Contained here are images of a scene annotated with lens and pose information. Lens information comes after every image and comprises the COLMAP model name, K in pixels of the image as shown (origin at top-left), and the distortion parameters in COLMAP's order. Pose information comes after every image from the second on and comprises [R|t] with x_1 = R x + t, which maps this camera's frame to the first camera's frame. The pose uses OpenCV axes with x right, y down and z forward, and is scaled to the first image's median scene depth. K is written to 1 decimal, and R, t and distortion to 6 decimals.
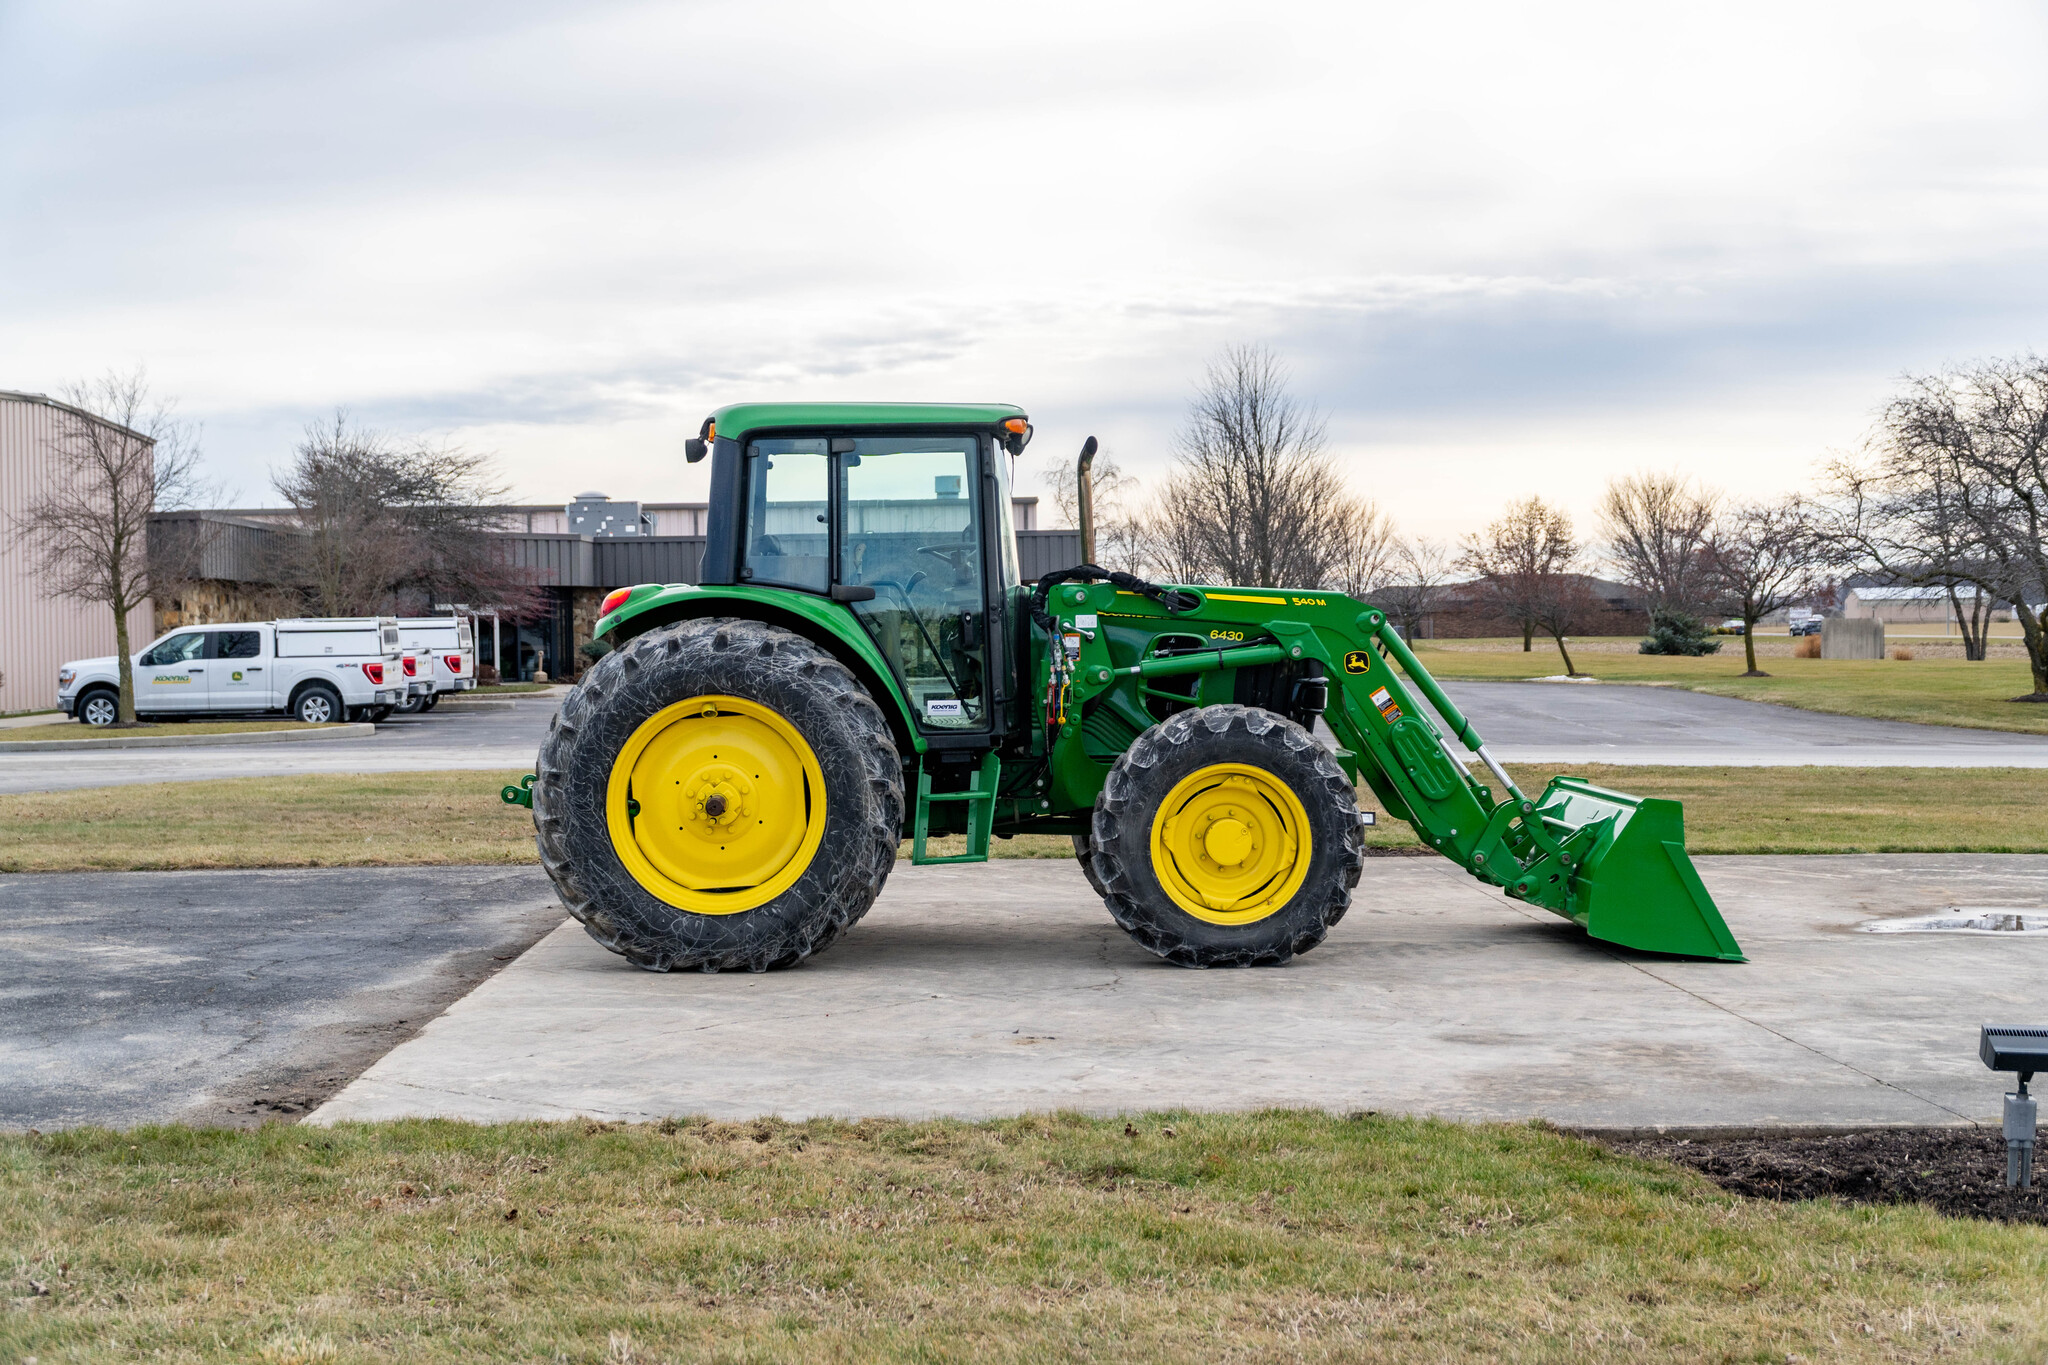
lens RADIAL K [[3077.4, 0, 1024.2], [0, 3077.4, 620.6], [0, 0, 1]] dist [0.085878, 0.032043]
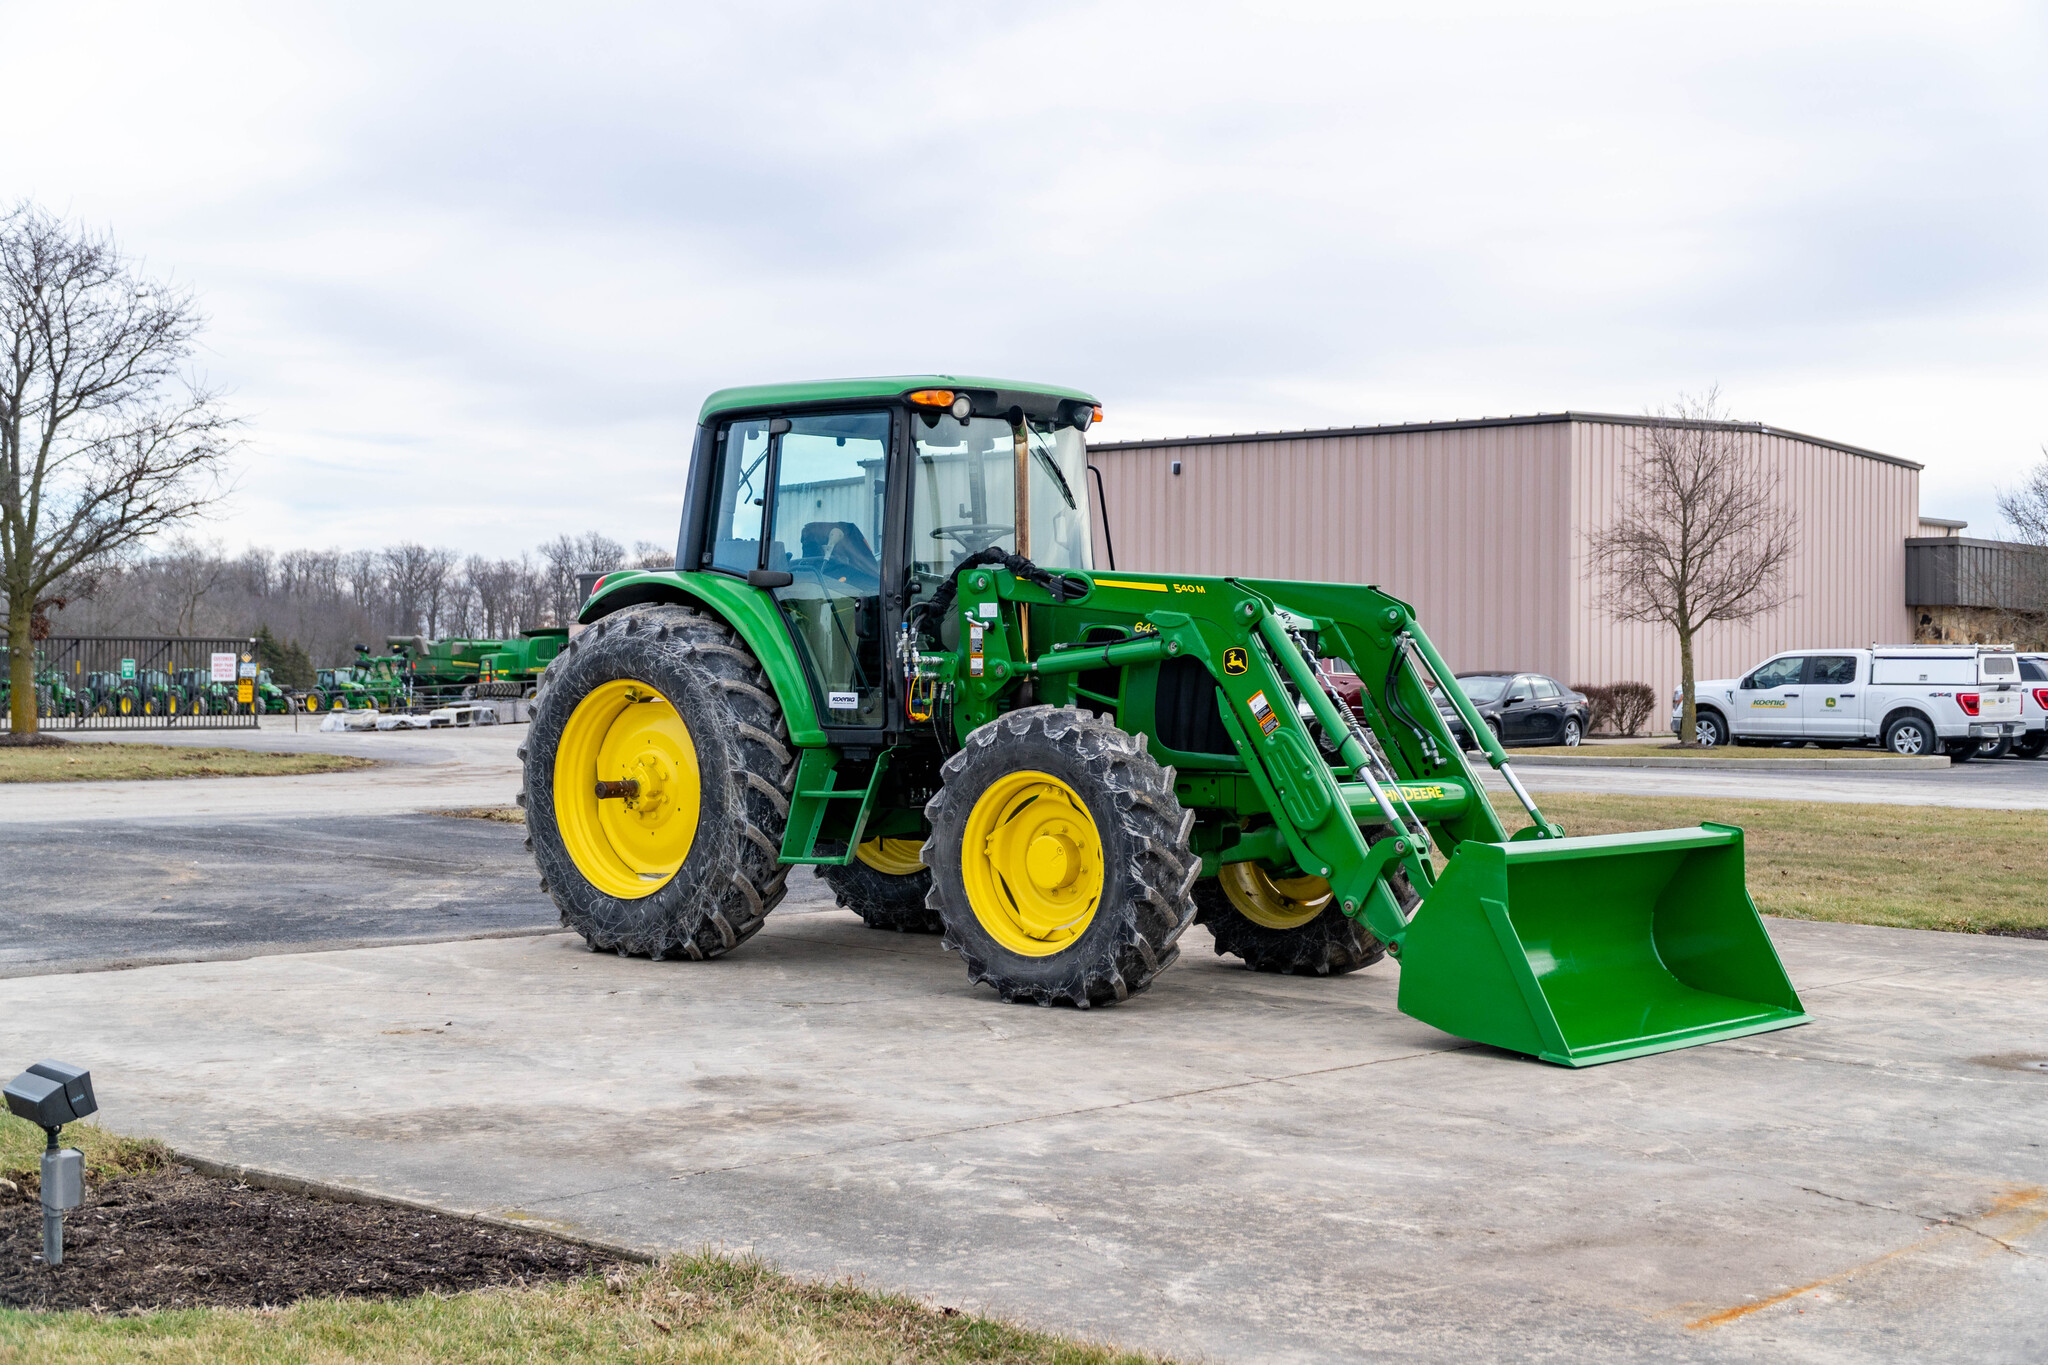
lens RADIAL K [[2986.1, 0, 927.2], [0, 2986.1, 623.4], [0, 0, 1]] dist [0.082752, 0.045077]
pose [[0.695749, 0.007570, -0.718245, 0.647171], [-0.016988, 0.999838, -0.005918, 0.009772], [0.718084, 0.016319, 0.695765, 0.381817]]
